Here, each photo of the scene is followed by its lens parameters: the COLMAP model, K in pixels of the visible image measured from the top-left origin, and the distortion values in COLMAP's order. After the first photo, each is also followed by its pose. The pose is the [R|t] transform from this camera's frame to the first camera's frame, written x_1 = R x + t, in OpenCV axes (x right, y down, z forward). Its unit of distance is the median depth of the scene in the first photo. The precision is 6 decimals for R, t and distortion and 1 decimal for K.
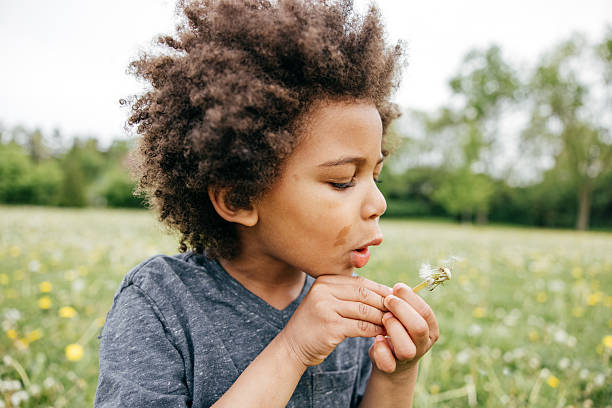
lens RADIAL K [[407.9, 0, 303.3], [0, 407.9, 207.6], [0, 0, 1]] dist [0.026198, -0.000811]
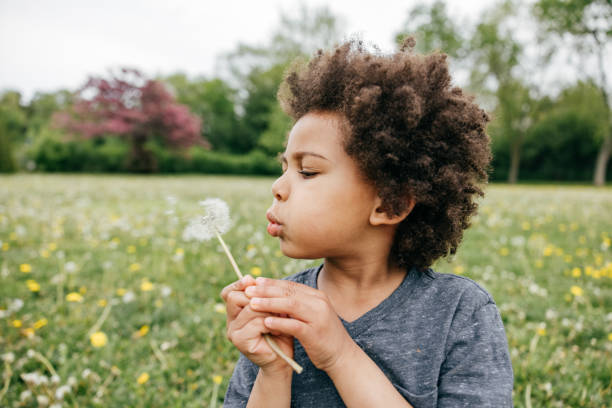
lens RADIAL K [[407.9, 0, 307.9], [0, 407.9, 207.0], [0, 0, 1]] dist [0.026198, -0.000811]
pose [[0.990634, -0.032403, 0.132644, -0.101457], [0.018845, 0.994583, 0.102220, -0.026780], [-0.135237, -0.098763, 0.985879, 0.004276]]
